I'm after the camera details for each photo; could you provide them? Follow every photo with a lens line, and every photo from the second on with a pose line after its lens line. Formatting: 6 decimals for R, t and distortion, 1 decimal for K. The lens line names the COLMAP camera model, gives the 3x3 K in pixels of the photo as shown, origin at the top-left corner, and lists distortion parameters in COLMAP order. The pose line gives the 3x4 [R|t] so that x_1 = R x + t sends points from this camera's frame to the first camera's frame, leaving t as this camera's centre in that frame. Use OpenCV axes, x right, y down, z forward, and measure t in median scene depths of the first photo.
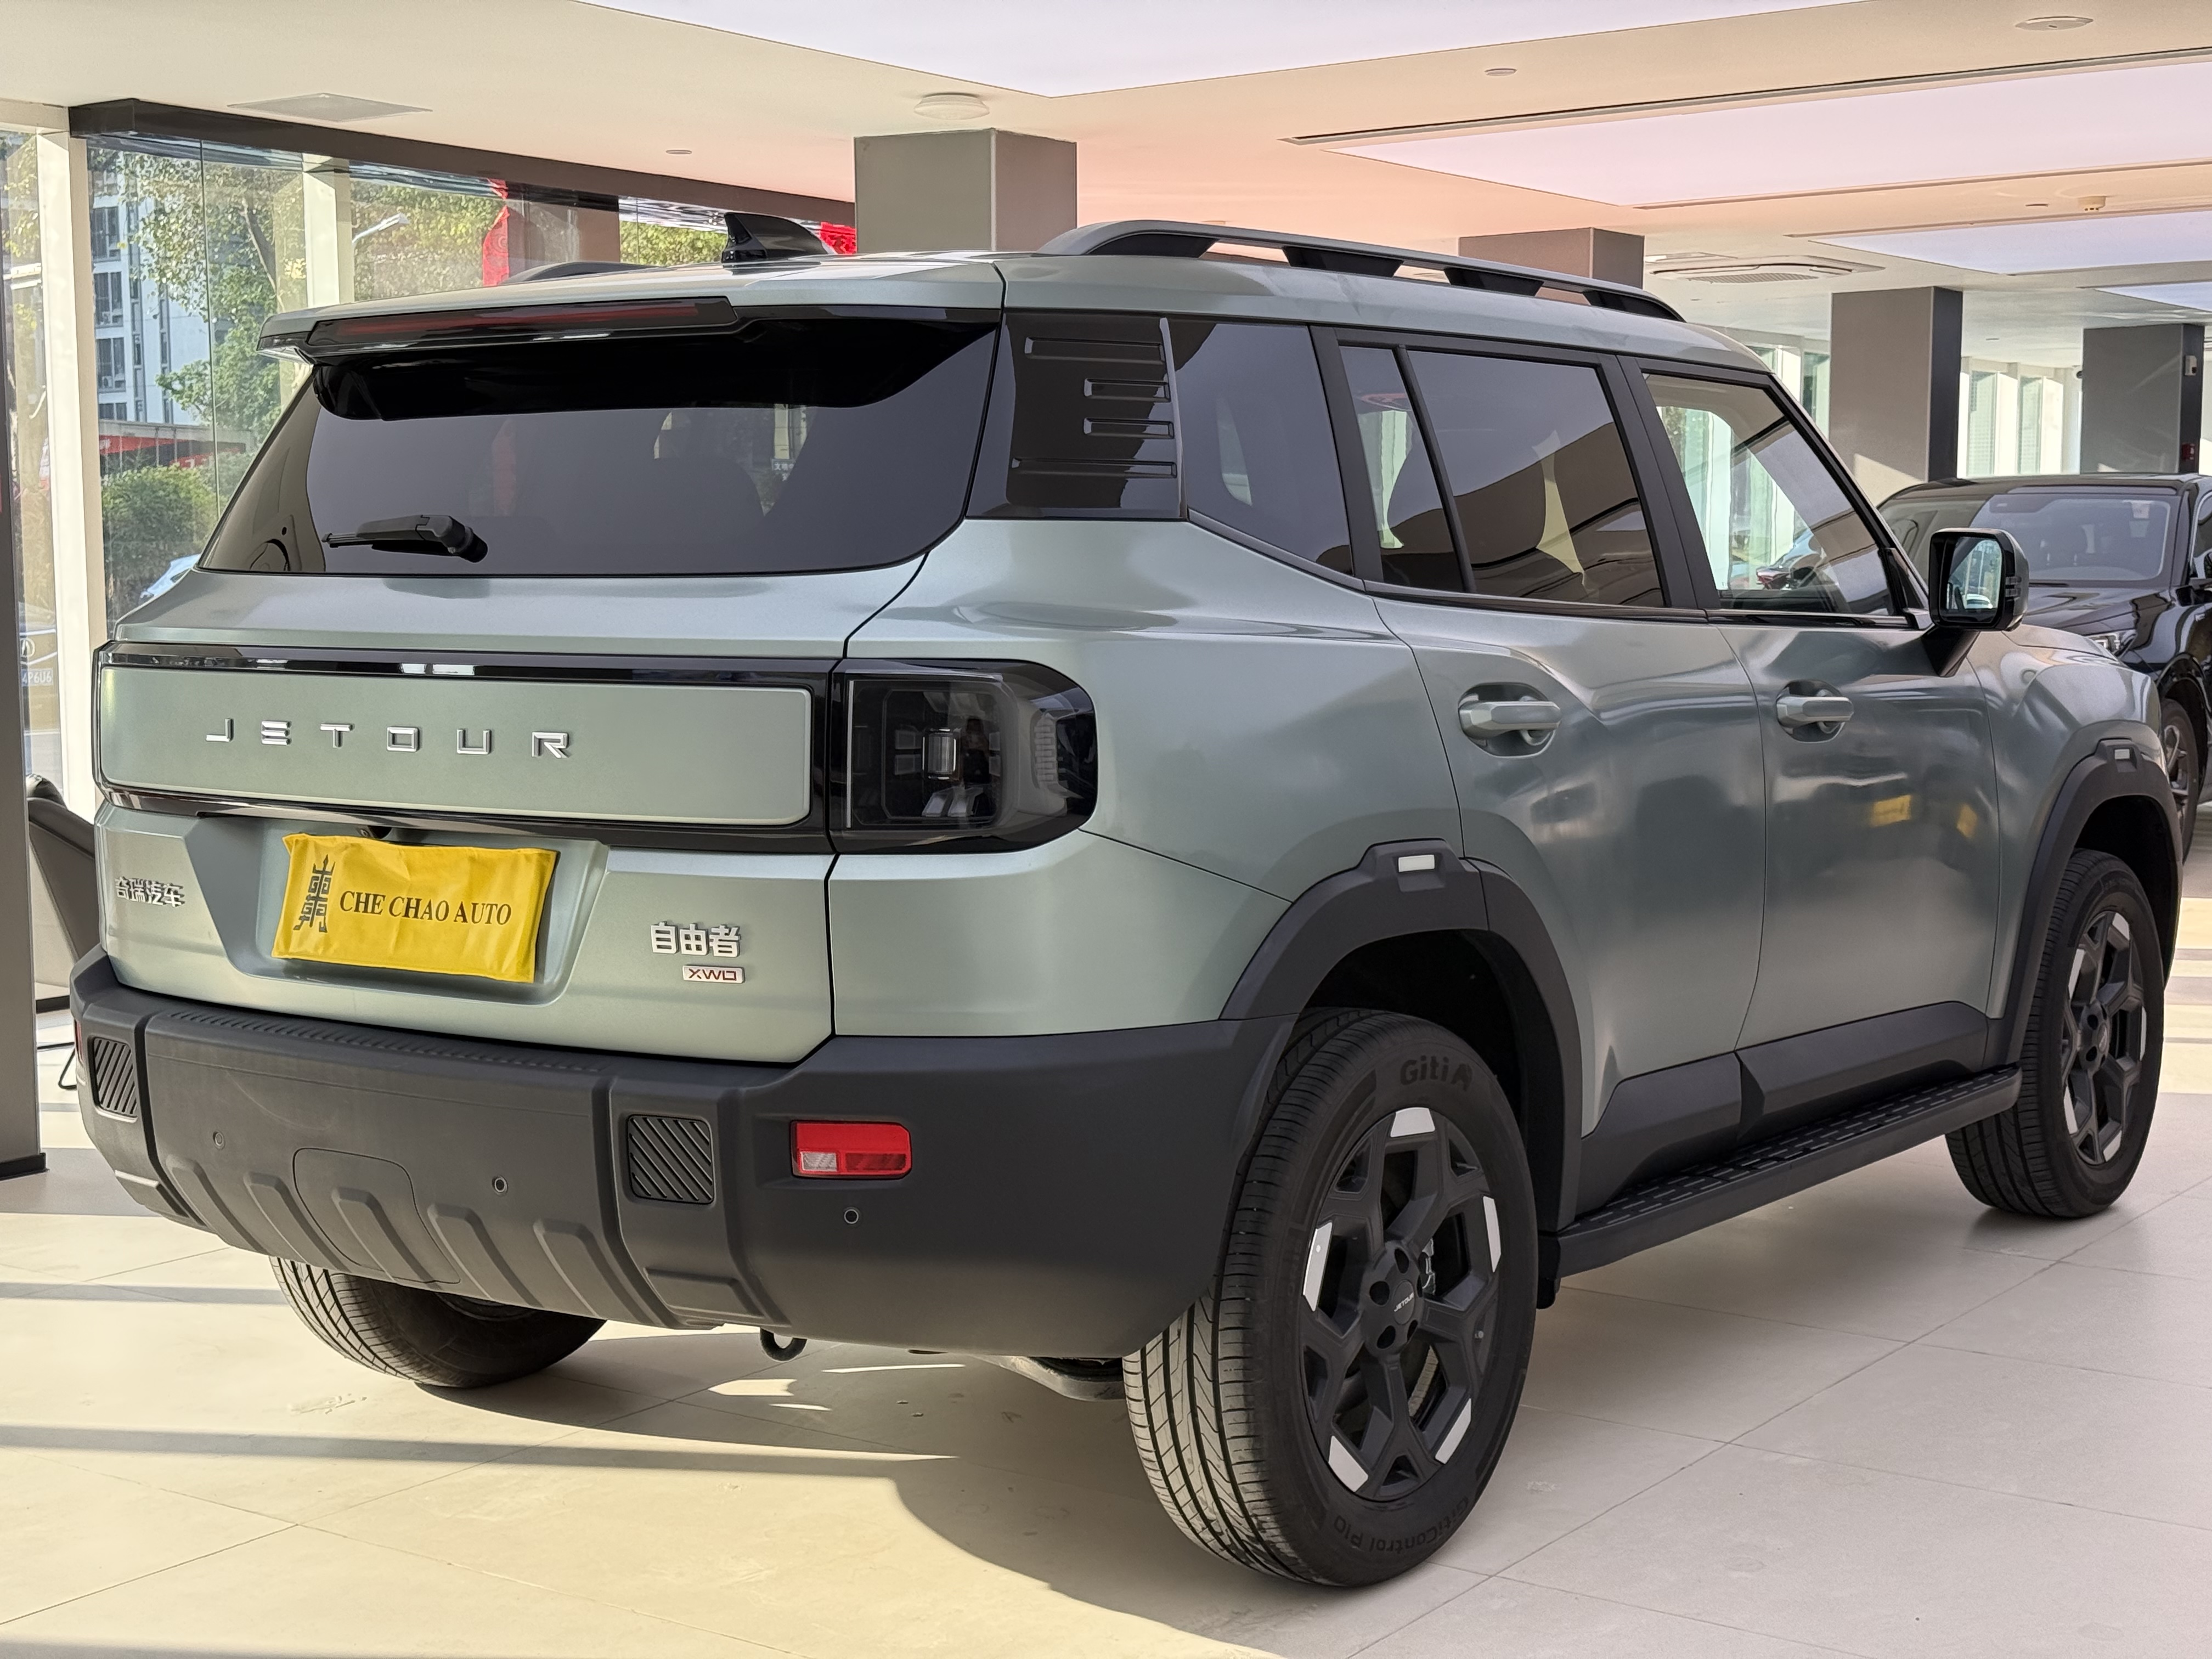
lens RADIAL K [[3065.8, 0, 1119.8], [0, 3065.8, 841.6], [0, 0, 1]] dist [0.113114, 0.000000]
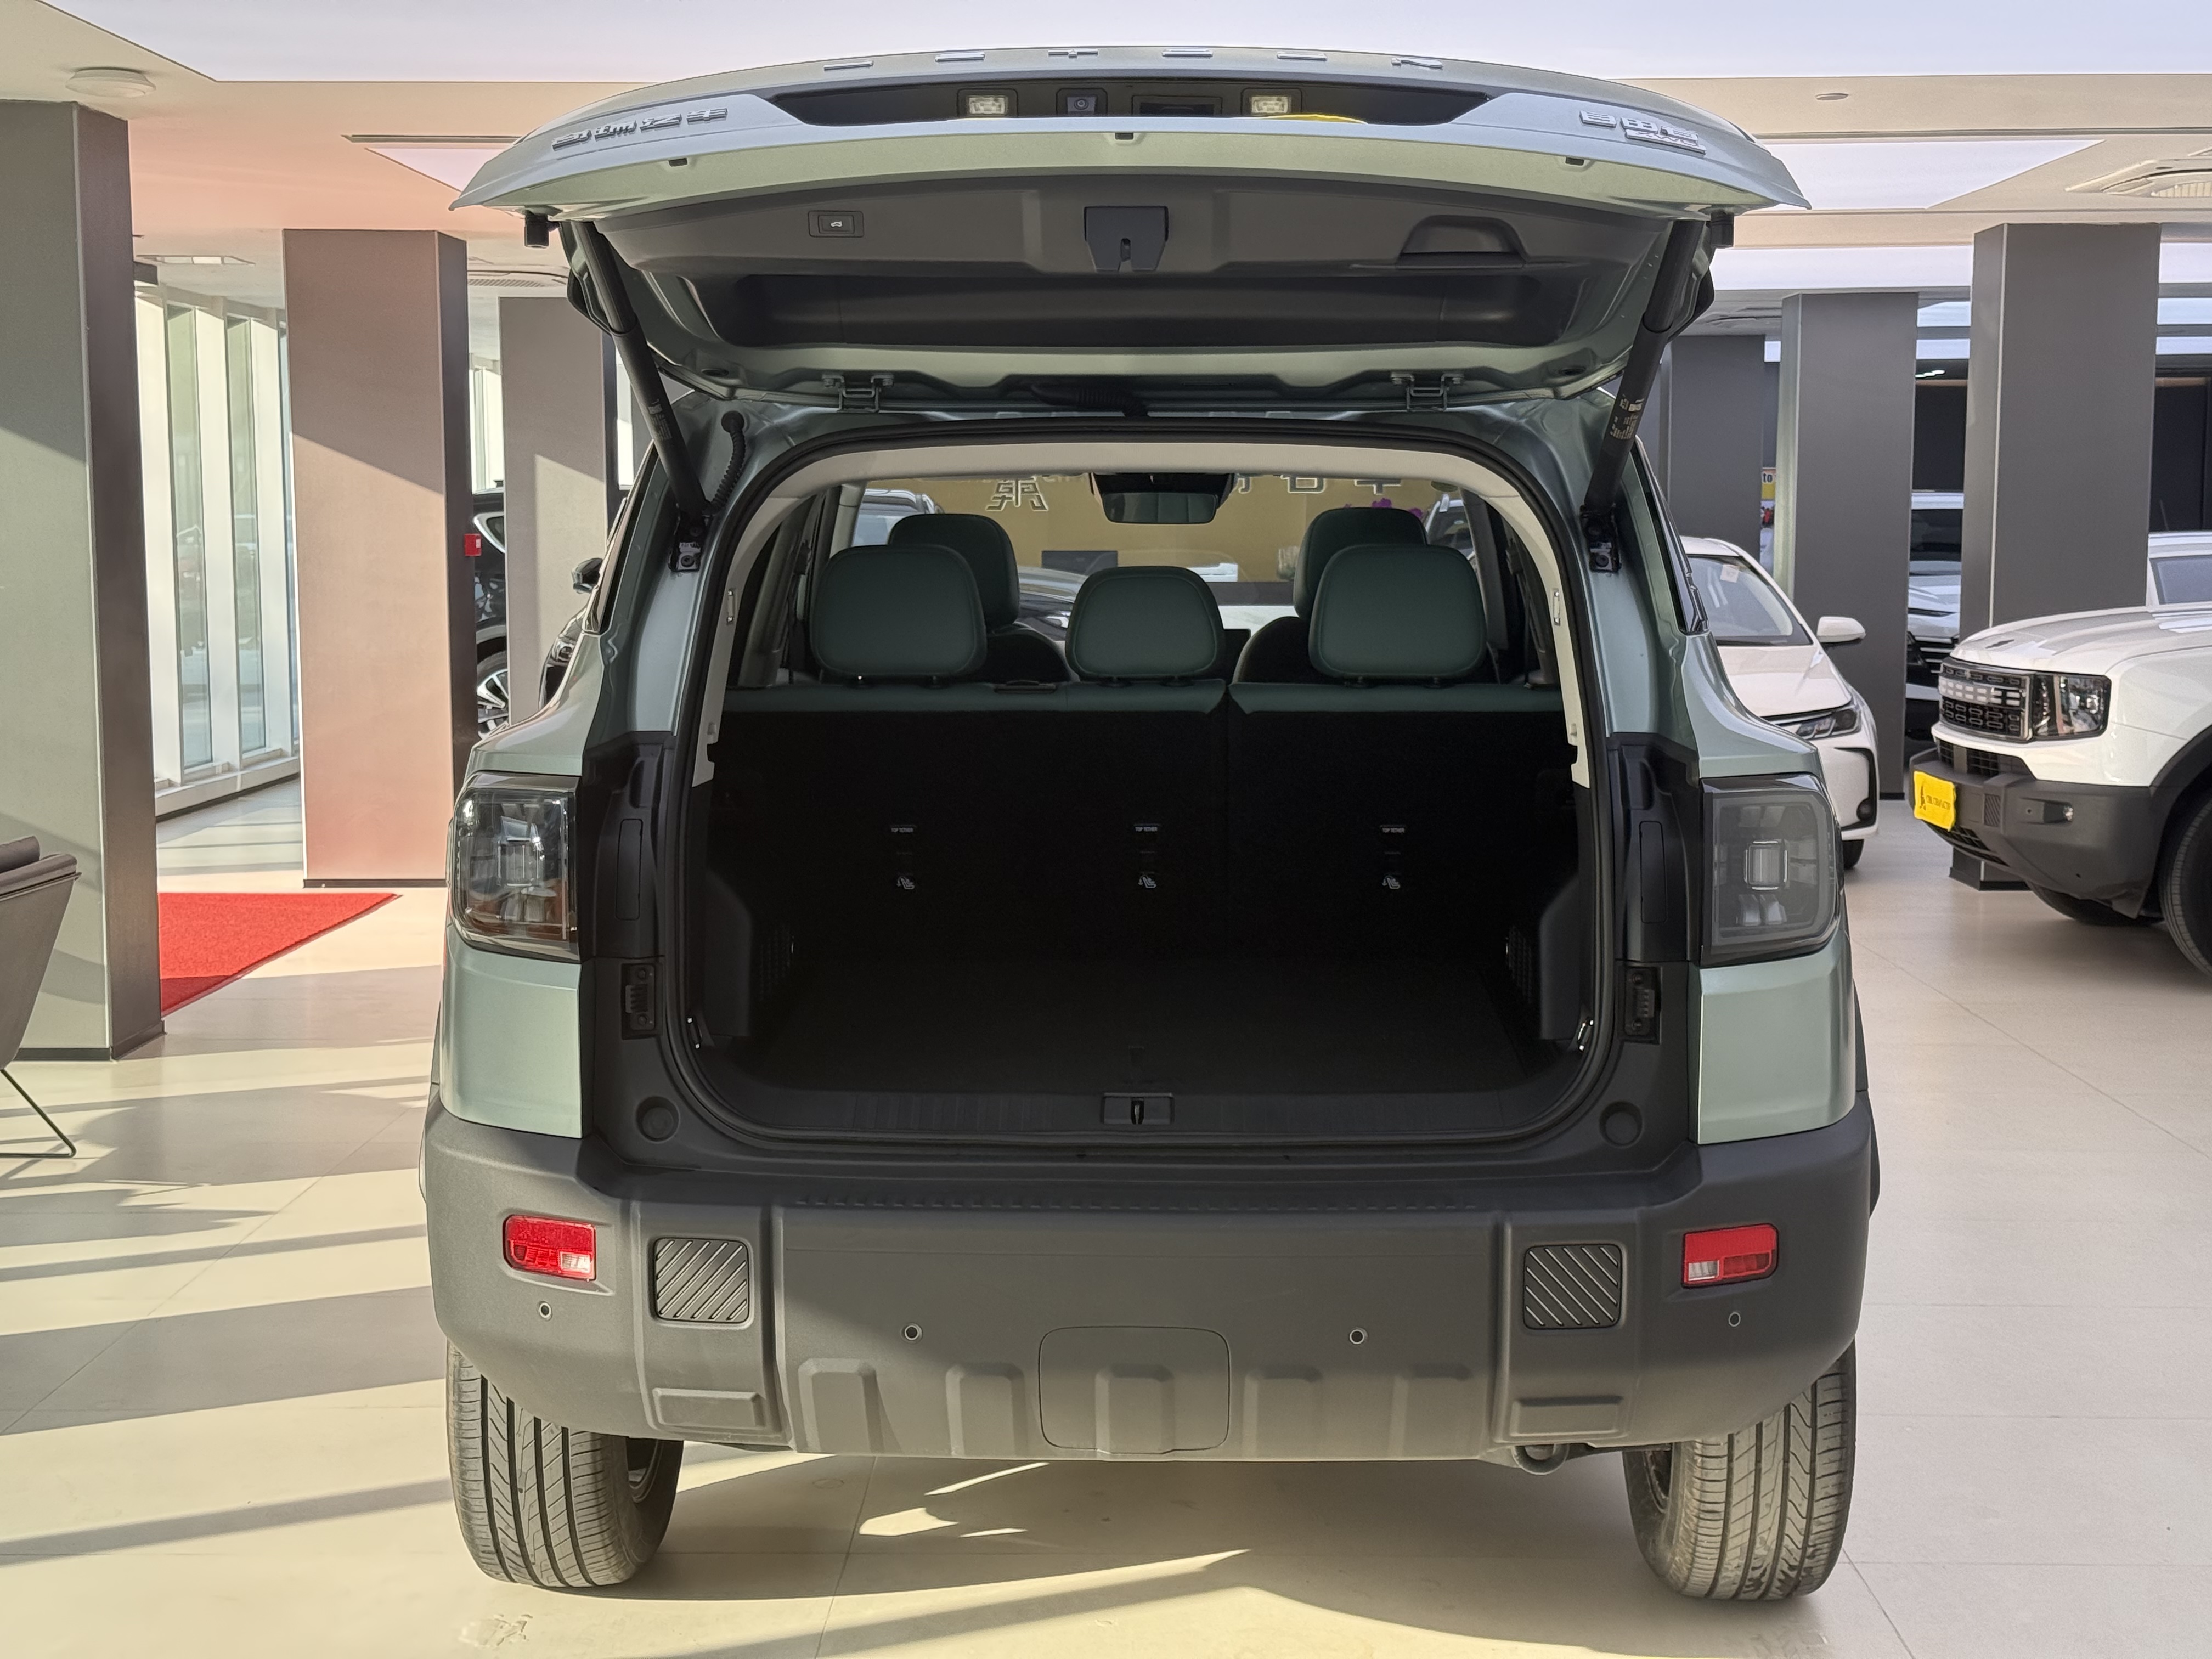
lens RADIAL K [[3065.8, 0, 1108.4], [0, 3065.8, 814.1], [0, 0, 1]] dist [0.113114, 0.000000]
pose [[0.828106, -0.052452, 0.558113, -0.758933], [0.050993, 0.998533, 0.018181, -0.069676], [-0.558248, 0.013404, 0.829566, 0.233552]]
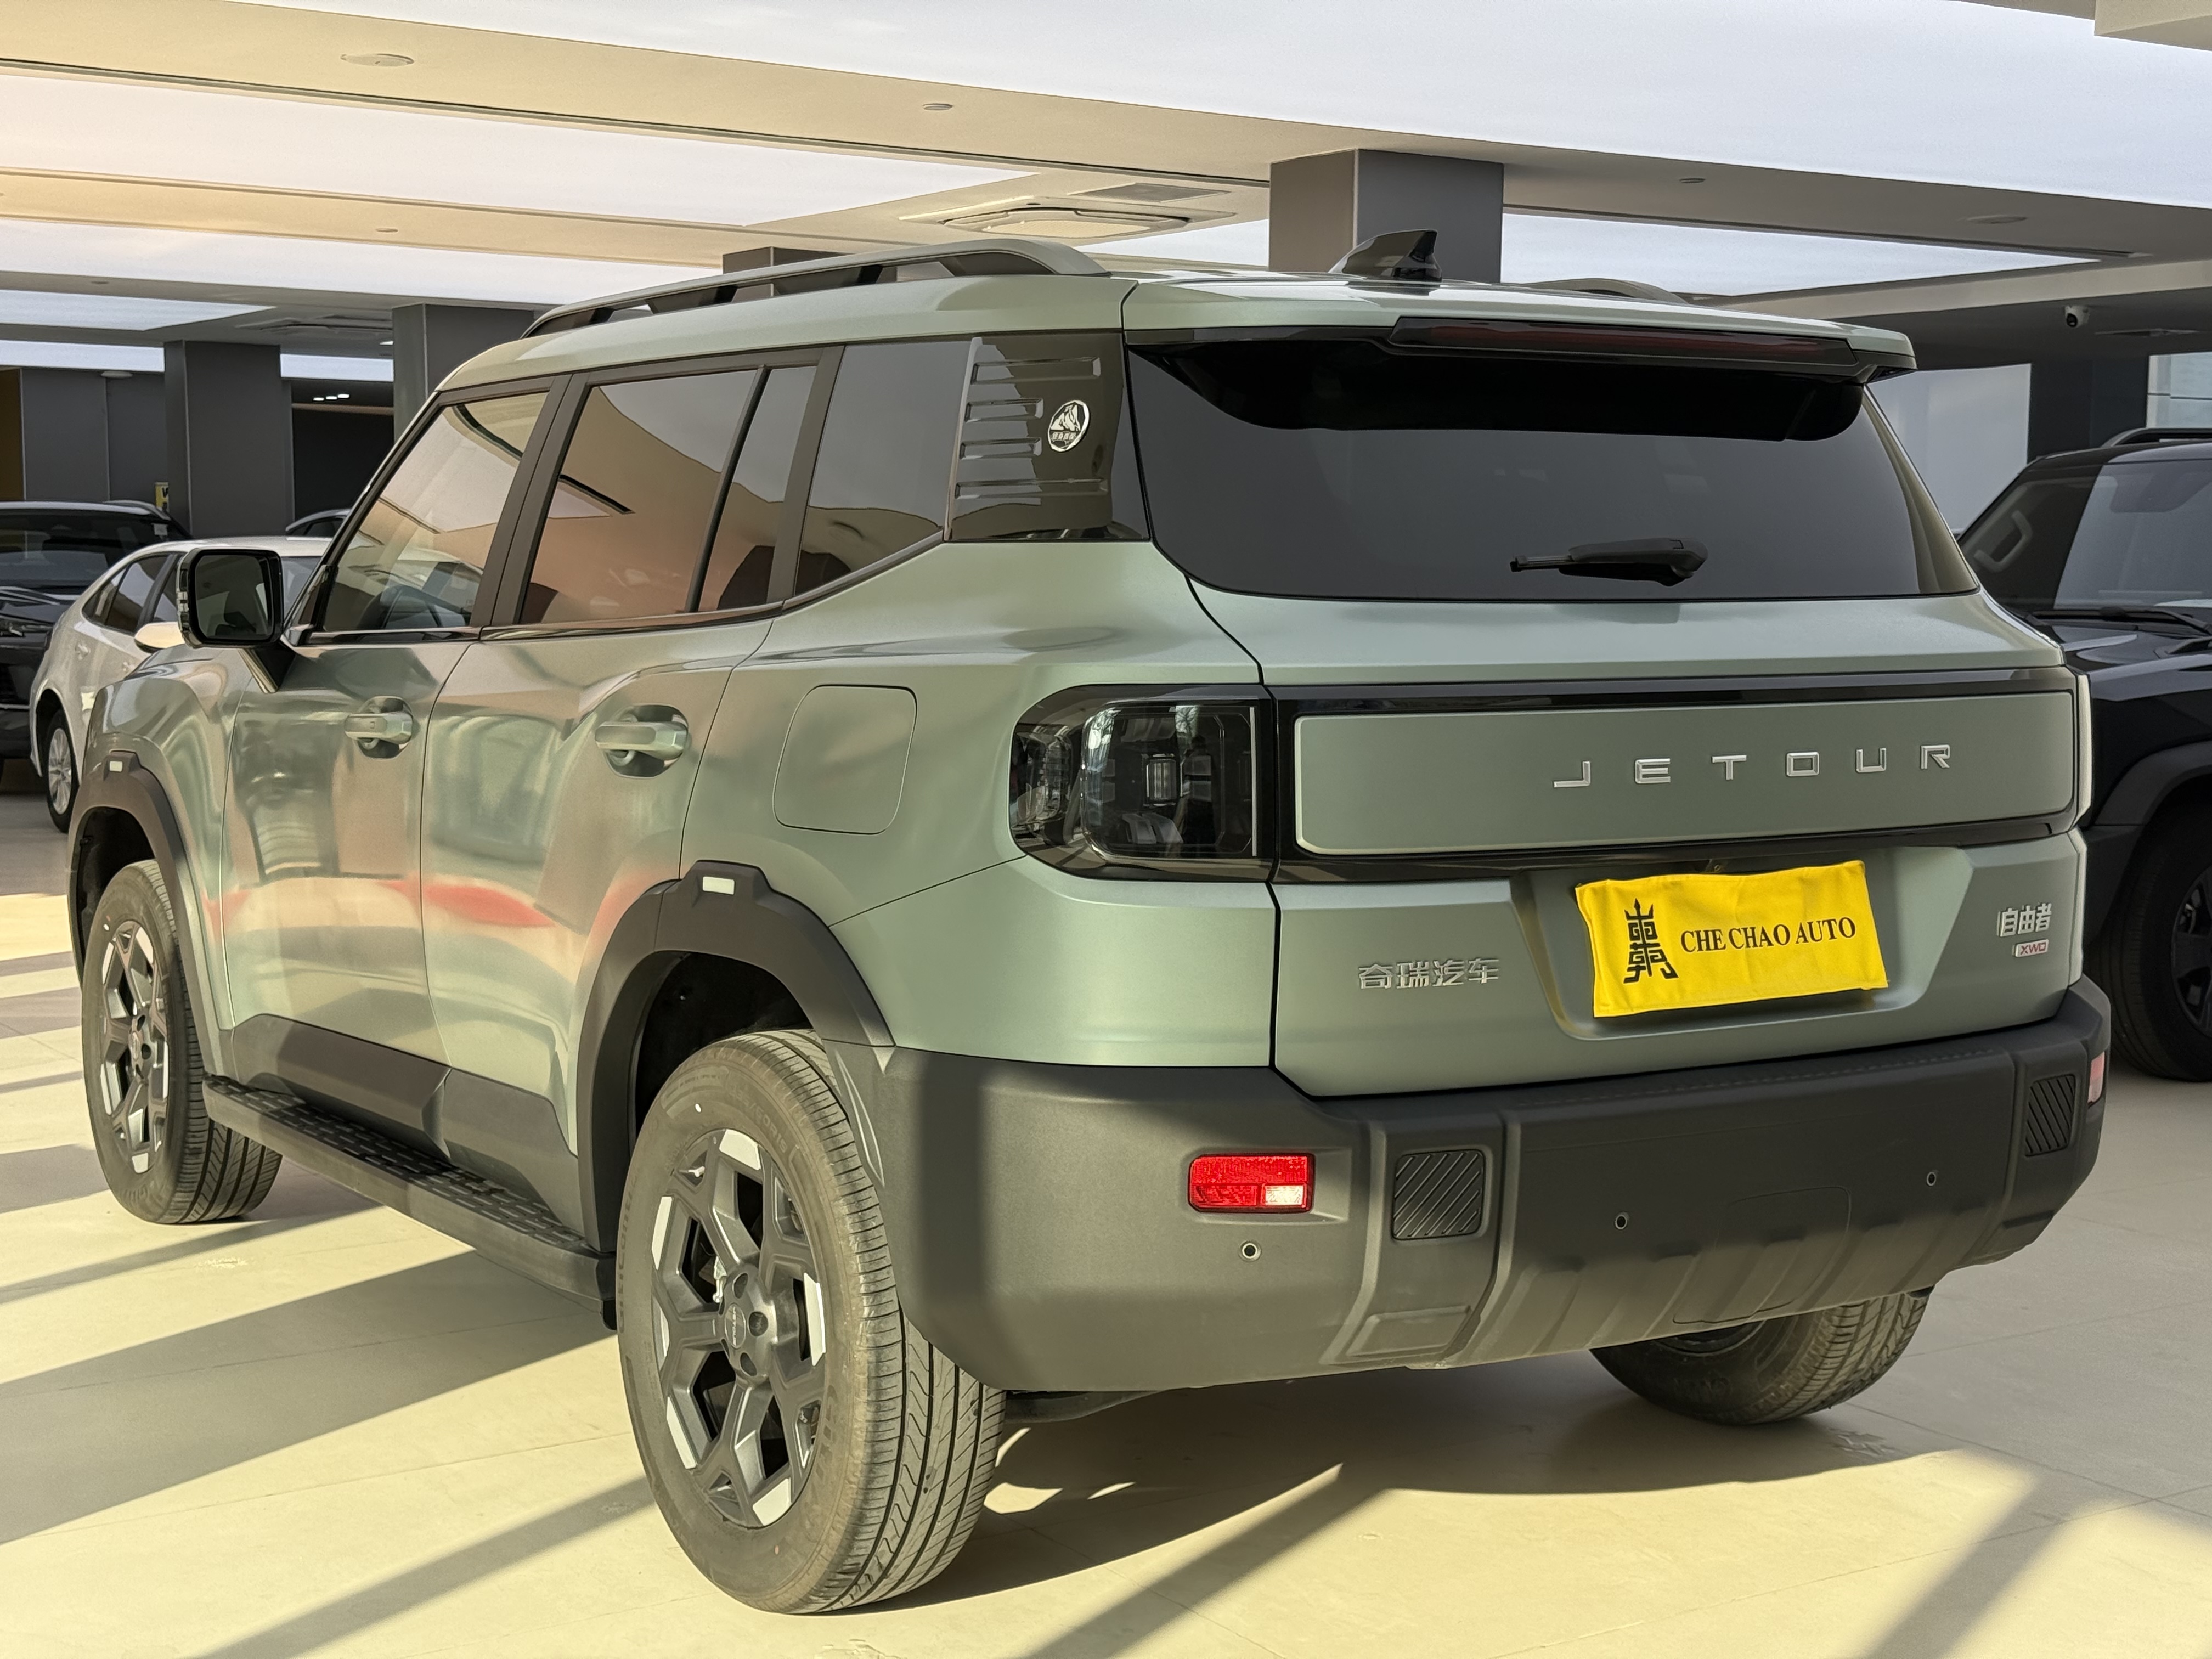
lens RADIAL K [[3065.8, 0, 1100.7], [0, 3065.8, 824.1], [0, 0, 1]] dist [0.113114, 0.000000]
pose [[0.369293, -0.074160, 0.926349, -1.216618], [0.080891, 0.995593, 0.047456, -0.077996], [-0.925786, 0.057408, 0.373664, 0.824045]]
